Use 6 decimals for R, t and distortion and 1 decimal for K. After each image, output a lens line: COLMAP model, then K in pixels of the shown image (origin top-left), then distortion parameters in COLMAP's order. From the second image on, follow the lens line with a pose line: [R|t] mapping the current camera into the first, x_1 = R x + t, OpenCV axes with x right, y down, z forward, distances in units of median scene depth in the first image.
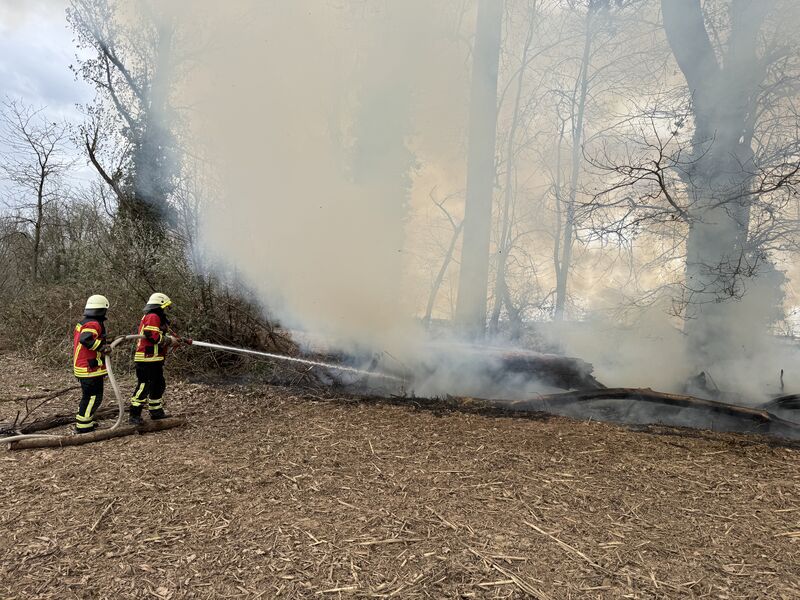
lens RADIAL K [[548.1, 0, 400.0], [0, 548.1, 300.0], [0, 0, 1]] dist [0.070583, -0.101604]
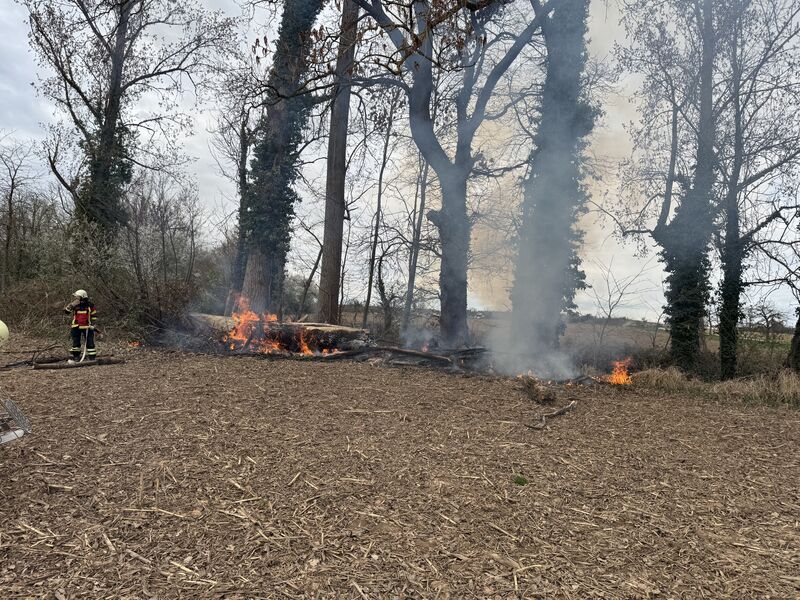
lens RADIAL K [[548.1, 0, 400.0], [0, 548.1, 300.0], [0, 0, 1]] dist [0.085567, -0.105549]
pose [[0.997868, 0.005483, 0.065030, 0.097020], [-0.006638, 0.999824, 0.017565, -0.004334], [-0.064923, -0.017959, 0.997729, -0.219539]]
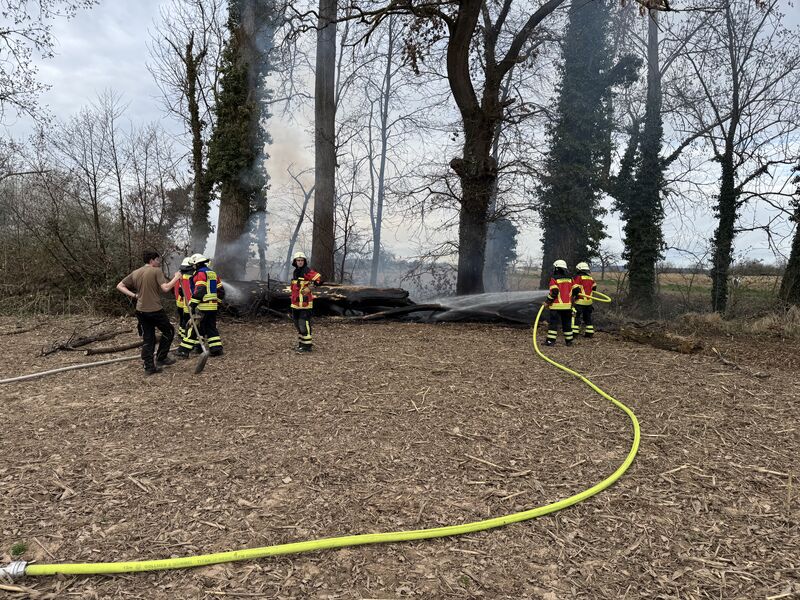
lens RADIAL K [[548.1, 0, 400.0], [0, 548.1, 300.0], [0, 0, 1]] dist [0.085567, -0.105549]
pose [[0.932306, -0.053092, 0.357752, -0.077475], [0.014831, 0.993947, 0.108855, -0.009117], [-0.361365, -0.096180, 0.927451, -0.148001]]
